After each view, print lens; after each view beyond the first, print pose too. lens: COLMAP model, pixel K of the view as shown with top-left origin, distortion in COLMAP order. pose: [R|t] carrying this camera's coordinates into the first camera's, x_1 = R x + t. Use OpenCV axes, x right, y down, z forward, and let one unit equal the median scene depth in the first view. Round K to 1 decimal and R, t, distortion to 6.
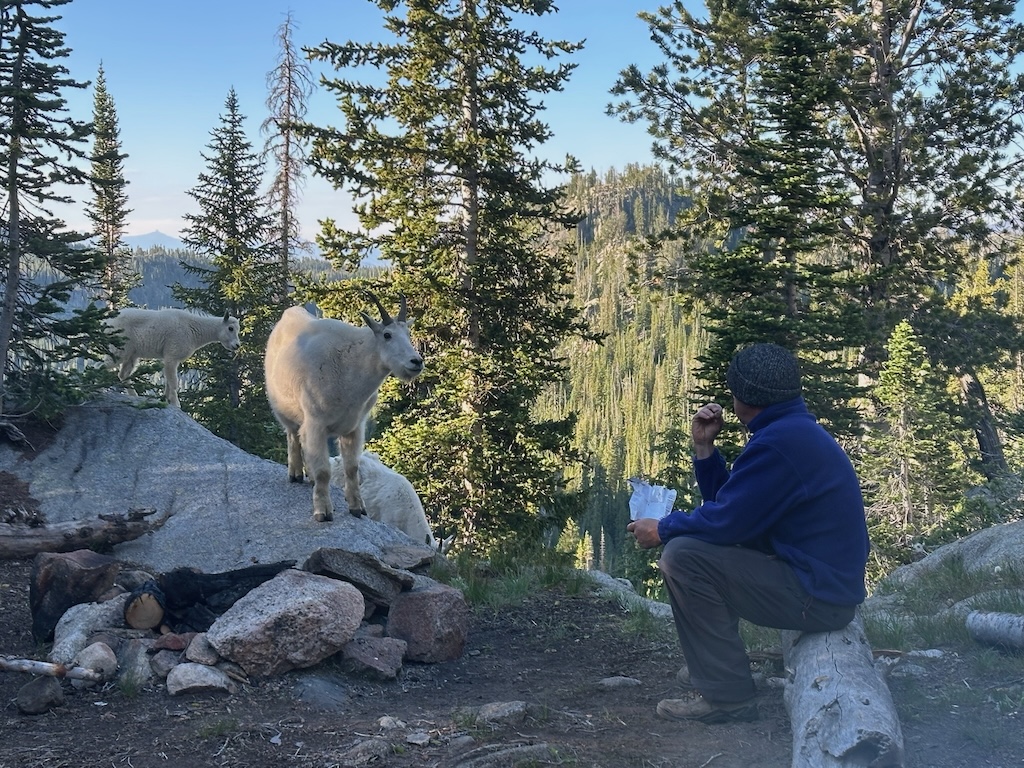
lens RADIAL K [[1941.5, 0, 512.0], [0, 1941.5, 384.0], [0, 0, 1]] dist [0.193208, -0.003014]
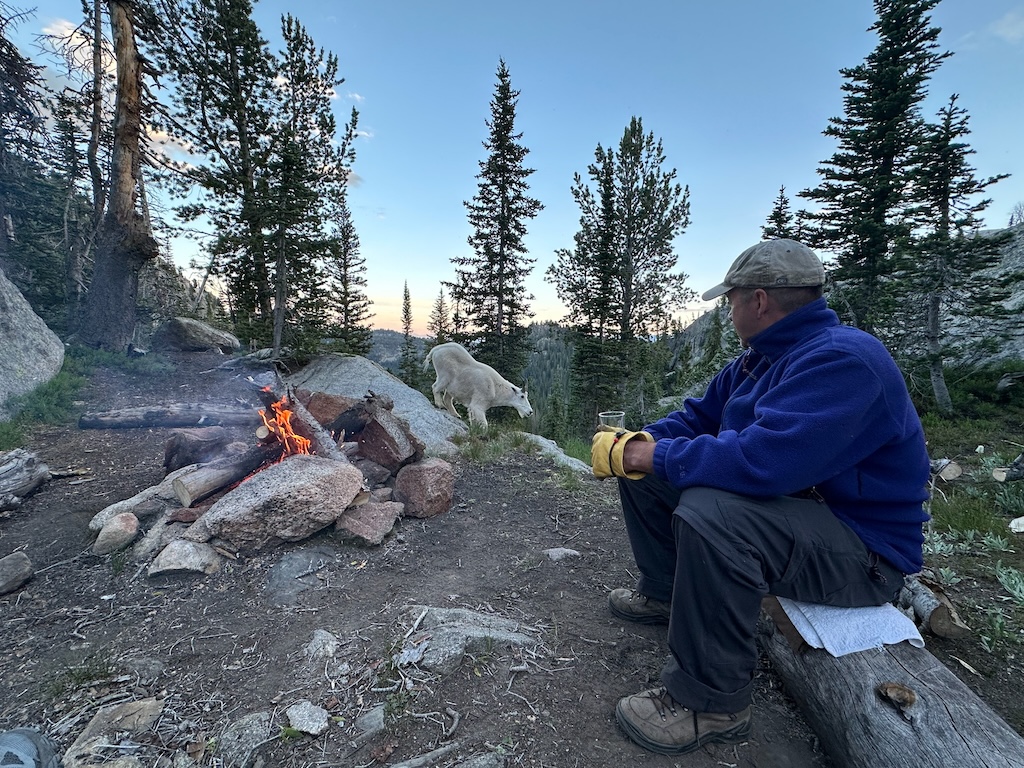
lens RADIAL K [[446.1, 0, 512.0], [0, 446.1, 384.0], [0, 0, 1]] dist [0.000189, 0.000023]
pose [[0.999547, 0.028607, -0.009370, 0.008656], [-0.028390, 0.999343, 0.022525, 0.014616], [0.010009, -0.022248, 0.999702, 0.263021]]
